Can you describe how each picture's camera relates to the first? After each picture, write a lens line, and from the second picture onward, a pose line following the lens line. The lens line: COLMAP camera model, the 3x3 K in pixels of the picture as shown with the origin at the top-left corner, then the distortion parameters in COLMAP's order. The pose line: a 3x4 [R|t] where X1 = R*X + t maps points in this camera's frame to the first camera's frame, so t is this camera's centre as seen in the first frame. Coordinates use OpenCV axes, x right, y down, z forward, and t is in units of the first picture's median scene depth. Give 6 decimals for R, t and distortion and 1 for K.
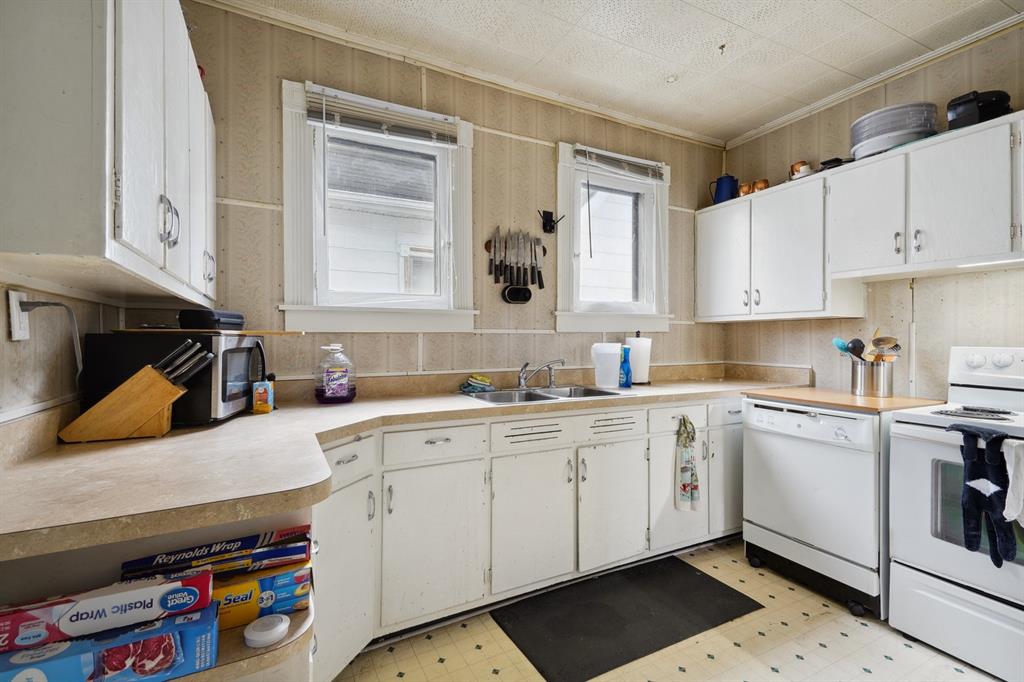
lens RADIAL K [[462.7, 0, 511.9], [0, 462.7, 341.3], [0, 0, 1]] dist [0.022890, -0.002487]
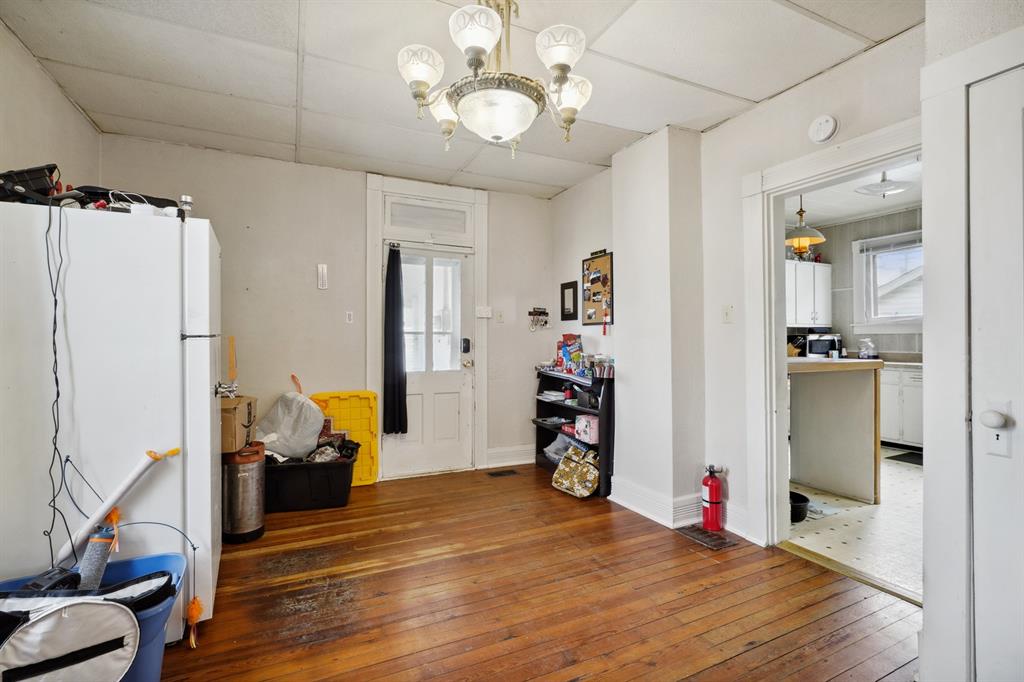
lens RADIAL K [[462.7, 0, 511.2], [0, 462.7, 334.7], [0, 0, 1]] dist [0.022890, -0.002487]
pose [[-0.033537, -0.013119, -0.999351, 2.287811], [-0.006982, 0.999893, -0.012891, 0.030961], [0.999413, 0.006545, -0.033625, -0.888817]]
